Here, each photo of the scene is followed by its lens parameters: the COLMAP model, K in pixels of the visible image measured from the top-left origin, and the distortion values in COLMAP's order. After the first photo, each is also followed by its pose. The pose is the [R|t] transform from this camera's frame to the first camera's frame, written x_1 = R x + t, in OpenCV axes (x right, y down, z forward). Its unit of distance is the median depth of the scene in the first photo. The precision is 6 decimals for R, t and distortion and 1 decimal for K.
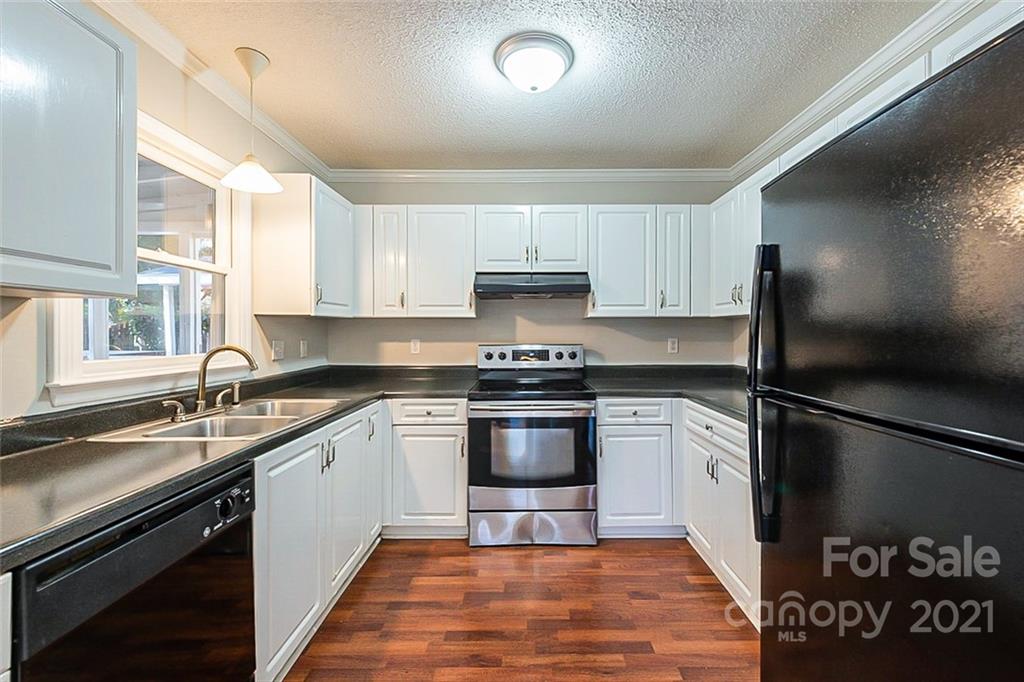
lens RADIAL K [[418.6, 0, 526.8], [0, 418.6, 334.4], [0, 0, 1]] dist [0.000176, 0.000001]
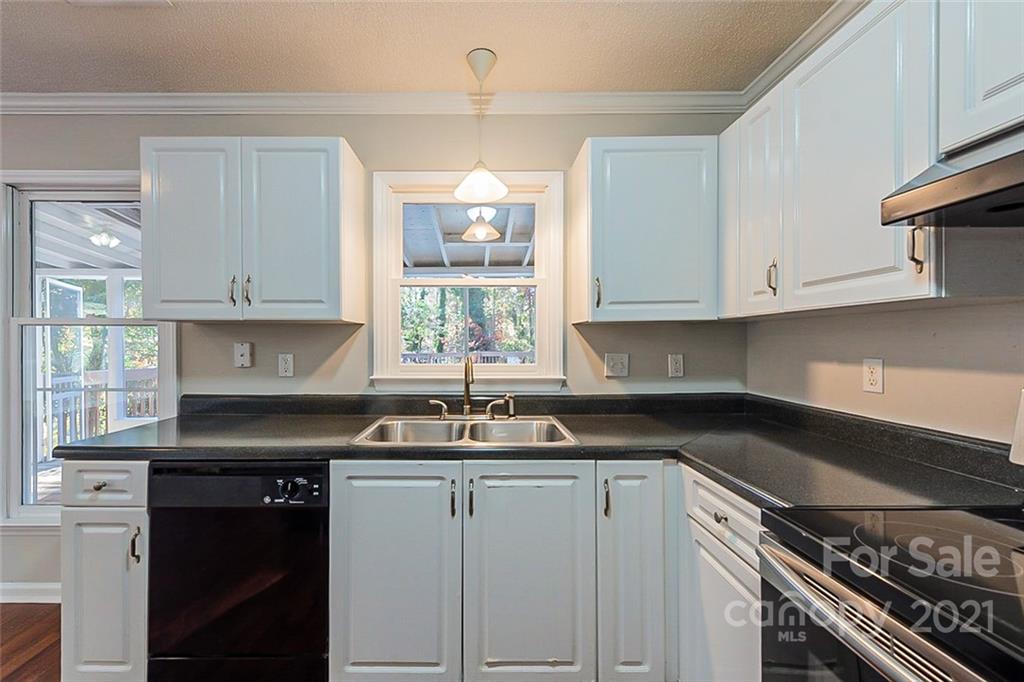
lens RADIAL K [[429.9, 0, 502.9], [0, 429.9, 341.0], [0, 0, 1]] dist [0.000769, 0.000013]
pose [[-0.008680, -0.000110, -0.999962, 0.345401], [-0.001847, 0.999998, -0.000094, -0.012286], [0.999961, 0.001846, -0.008681, 1.073502]]
